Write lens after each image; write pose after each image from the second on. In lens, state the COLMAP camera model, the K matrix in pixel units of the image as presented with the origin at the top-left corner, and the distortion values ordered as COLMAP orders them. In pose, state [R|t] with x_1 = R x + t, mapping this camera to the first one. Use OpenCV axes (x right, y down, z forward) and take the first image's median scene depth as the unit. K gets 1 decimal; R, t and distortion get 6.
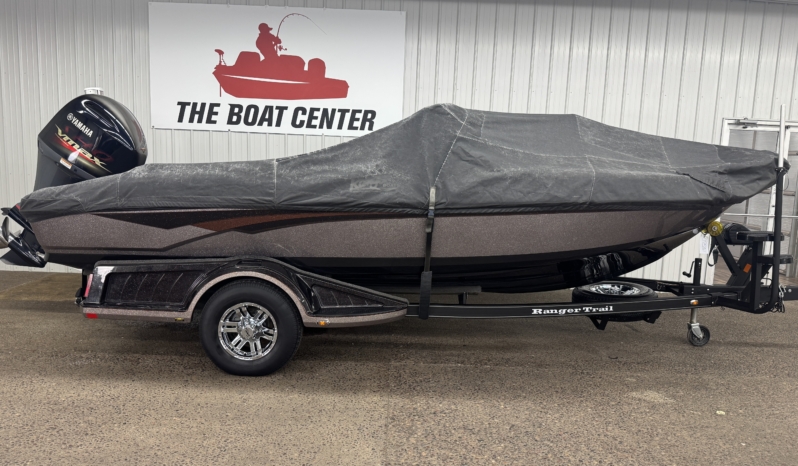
lens RADIAL K [[604.3, 0, 399.0], [0, 604.3, 233.0], [0, 0, 1]] dist [0.089842, -0.138040]
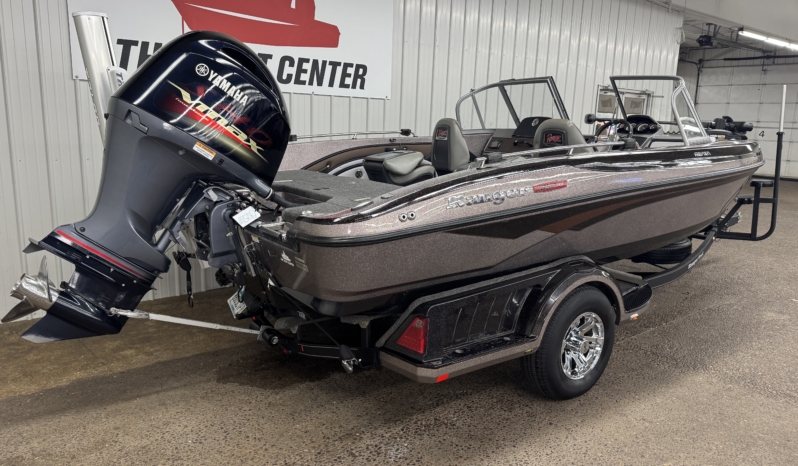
lens RADIAL K [[604.3, 0, 399.0], [0, 604.3, 233.0], [0, 0, 1]] dist [0.089842, -0.138040]
pose [[0.769030, -0.131453, 0.625551, -0.564750], [0.074918, 0.990417, 0.116024, -0.064957], [-0.634808, -0.042360, 0.771508, 0.306666]]
